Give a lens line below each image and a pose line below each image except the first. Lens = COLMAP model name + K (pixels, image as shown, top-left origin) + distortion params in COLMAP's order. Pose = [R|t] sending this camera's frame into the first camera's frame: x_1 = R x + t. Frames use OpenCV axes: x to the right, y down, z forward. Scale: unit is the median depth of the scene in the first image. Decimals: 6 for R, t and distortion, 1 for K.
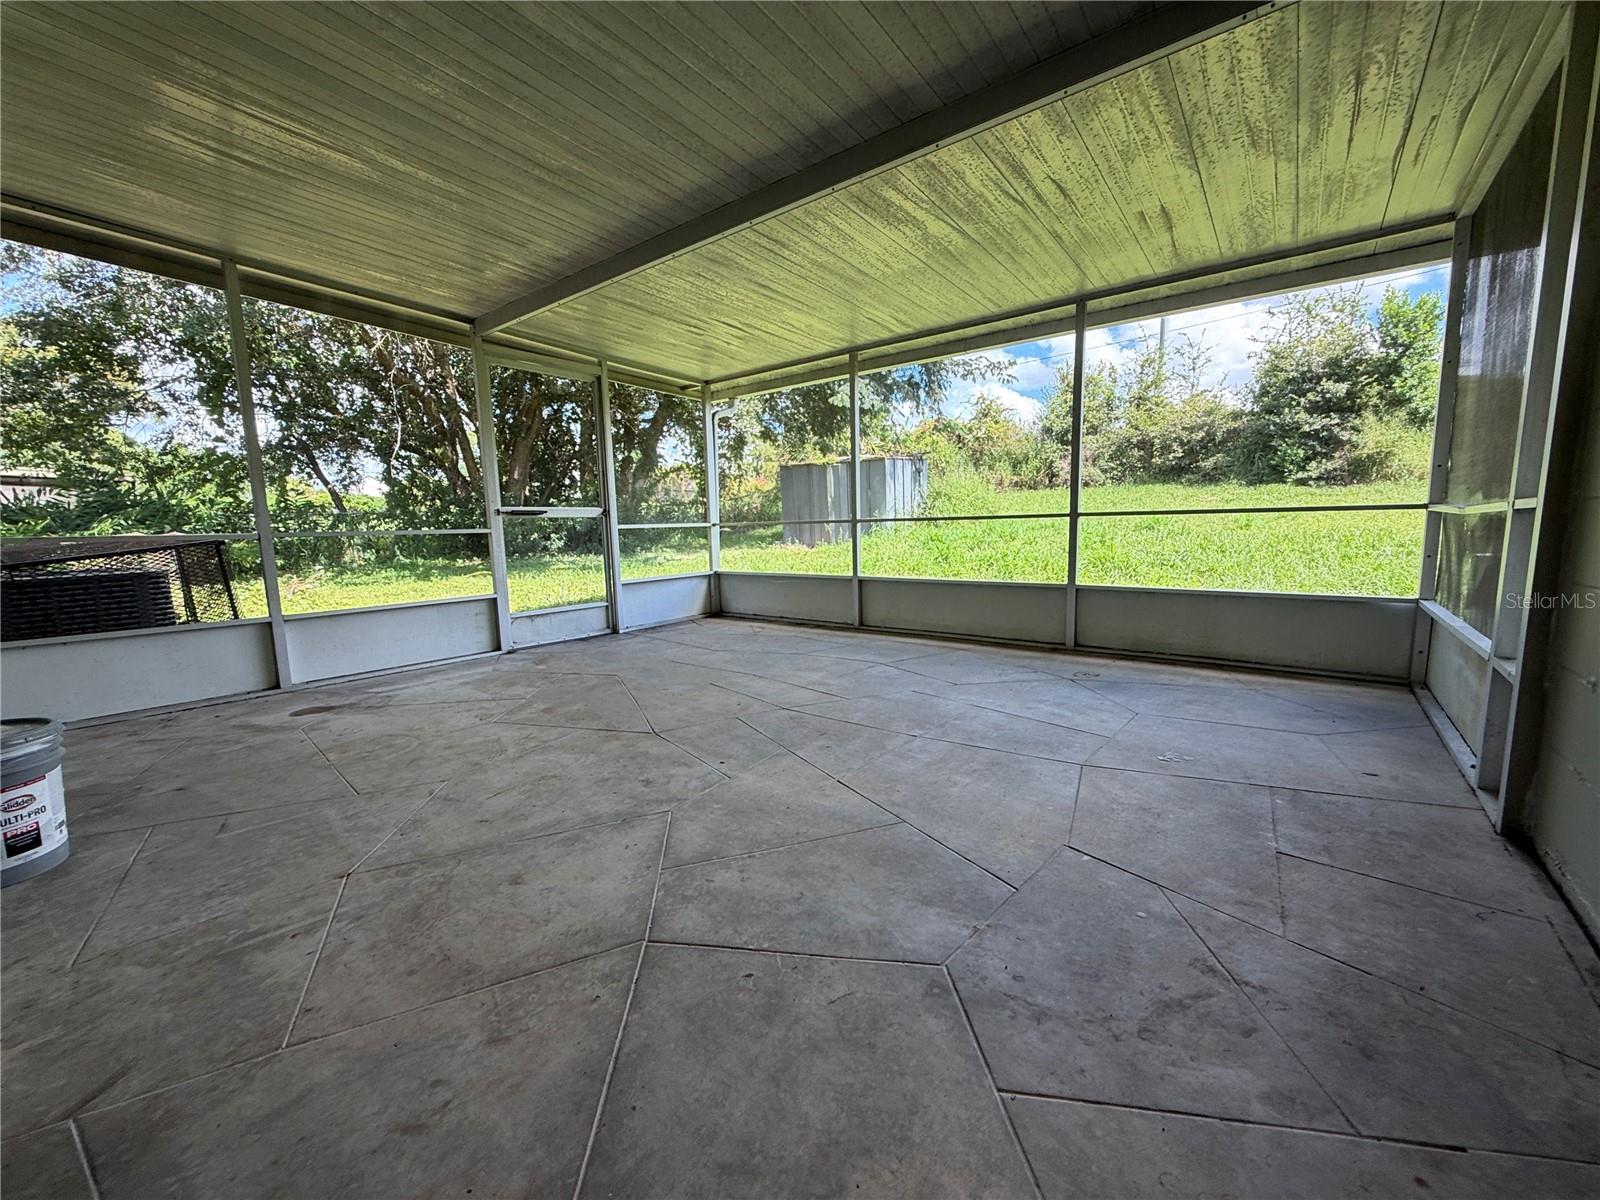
lens RADIAL K [[638.5, 0, 802.8], [0, 638.5, 605.1], [0, 0, 1]] dist [0.003810, 0.000236]
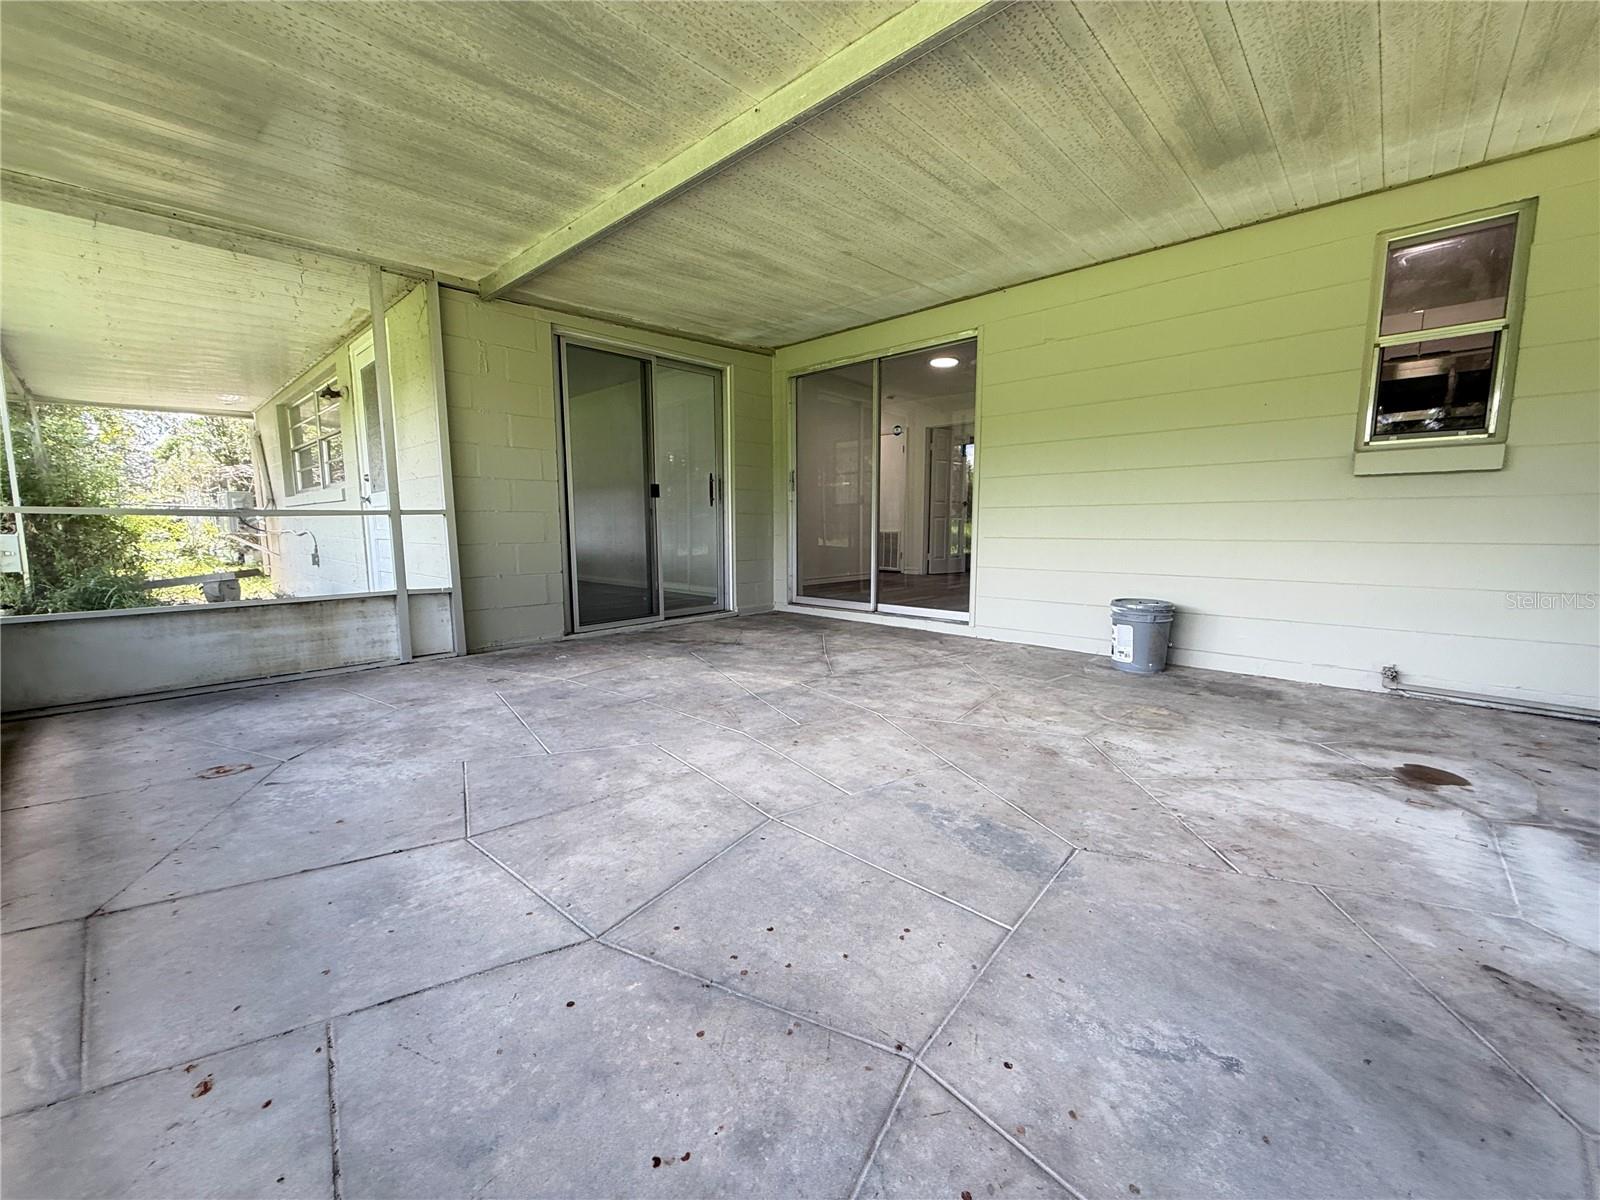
lens RADIAL K [[638.5, 0, 797.0], [0, 638.5, 595.4], [0, 0, 1]] dist [0.003810, 0.000236]
pose [[-0.995918, 0.008179, 0.089892, -0.201186], [0.030198, 0.968690, 0.246429, -0.243371], [-0.085062, 0.248137, -0.964983, 1.985820]]
